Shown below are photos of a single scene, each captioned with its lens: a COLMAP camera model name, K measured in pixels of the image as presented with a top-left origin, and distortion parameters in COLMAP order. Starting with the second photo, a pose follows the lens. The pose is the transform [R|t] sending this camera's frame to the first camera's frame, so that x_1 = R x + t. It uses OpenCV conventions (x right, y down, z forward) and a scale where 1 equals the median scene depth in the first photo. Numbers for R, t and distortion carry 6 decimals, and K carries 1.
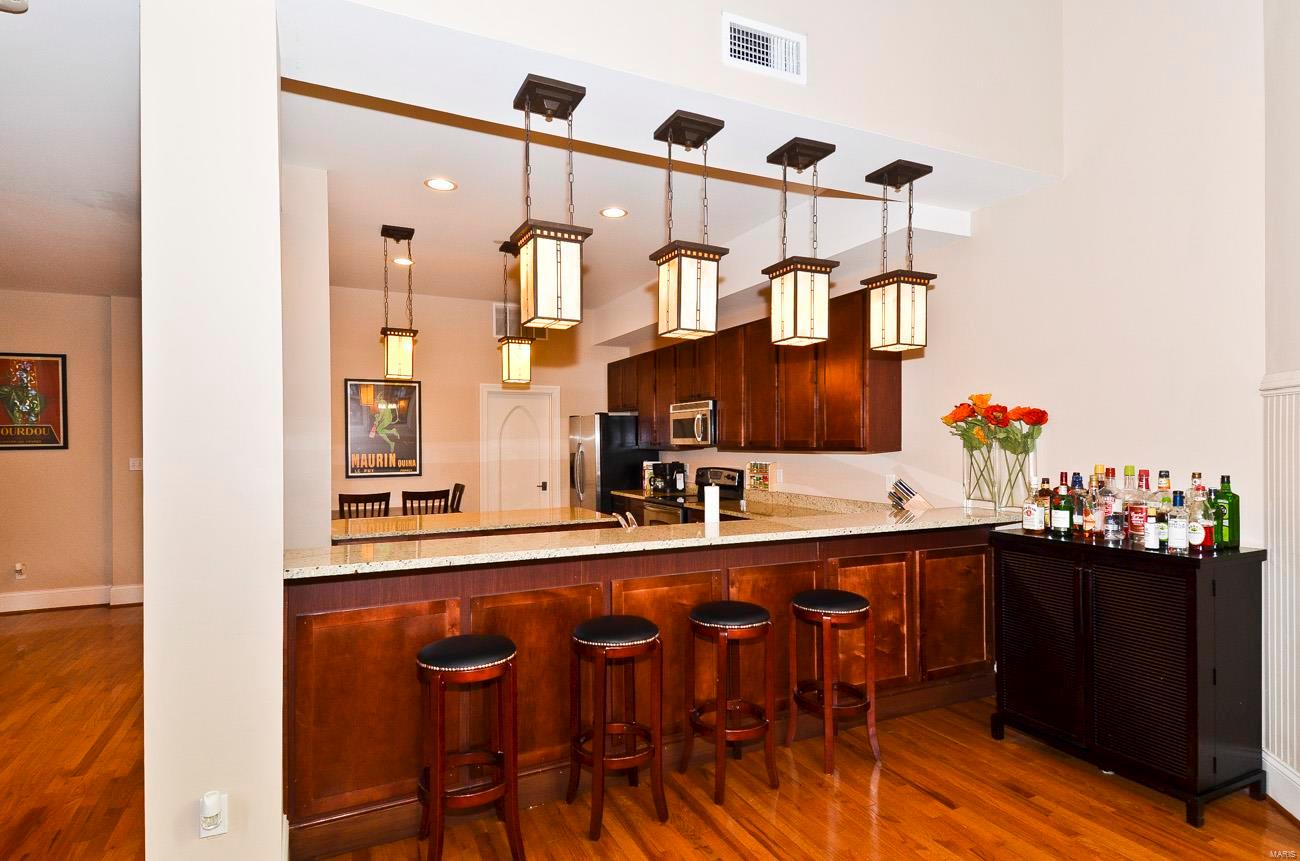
lens RADIAL K [[672.0, 0, 656.7], [0, 672.0, 436.9], [0, 0, 1]] dist [0.030146, -0.017682]
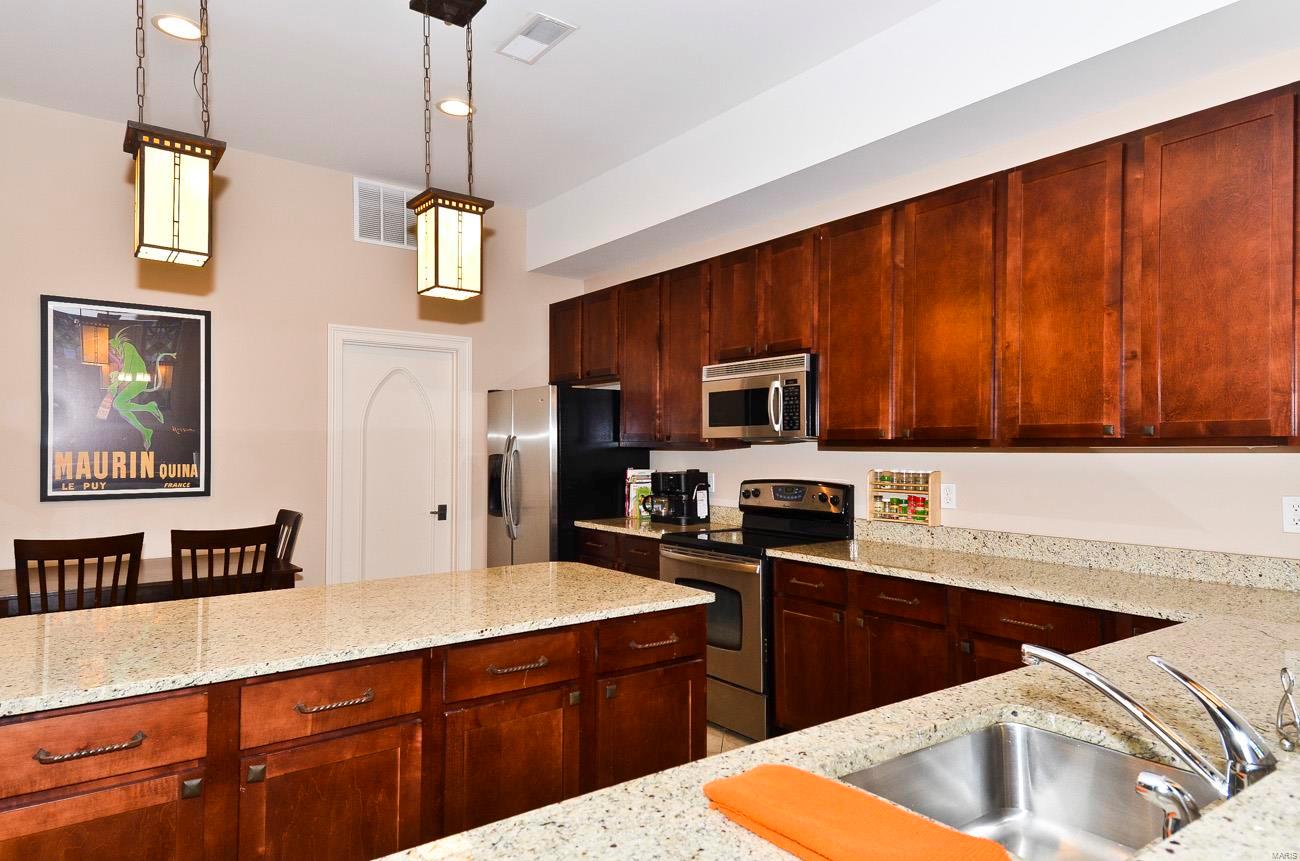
lens RADIAL K [[816.4, 0, 650.3], [0, 816.4, 431.1], [0, 0, 1]] dist [0.044196, -0.002106]
pose [[0.984525, 0.011929, 0.174840, -0.131845], [-0.009601, 0.999854, -0.014150, 0.014549], [-0.174983, 0.012252, 0.984495, 0.326951]]
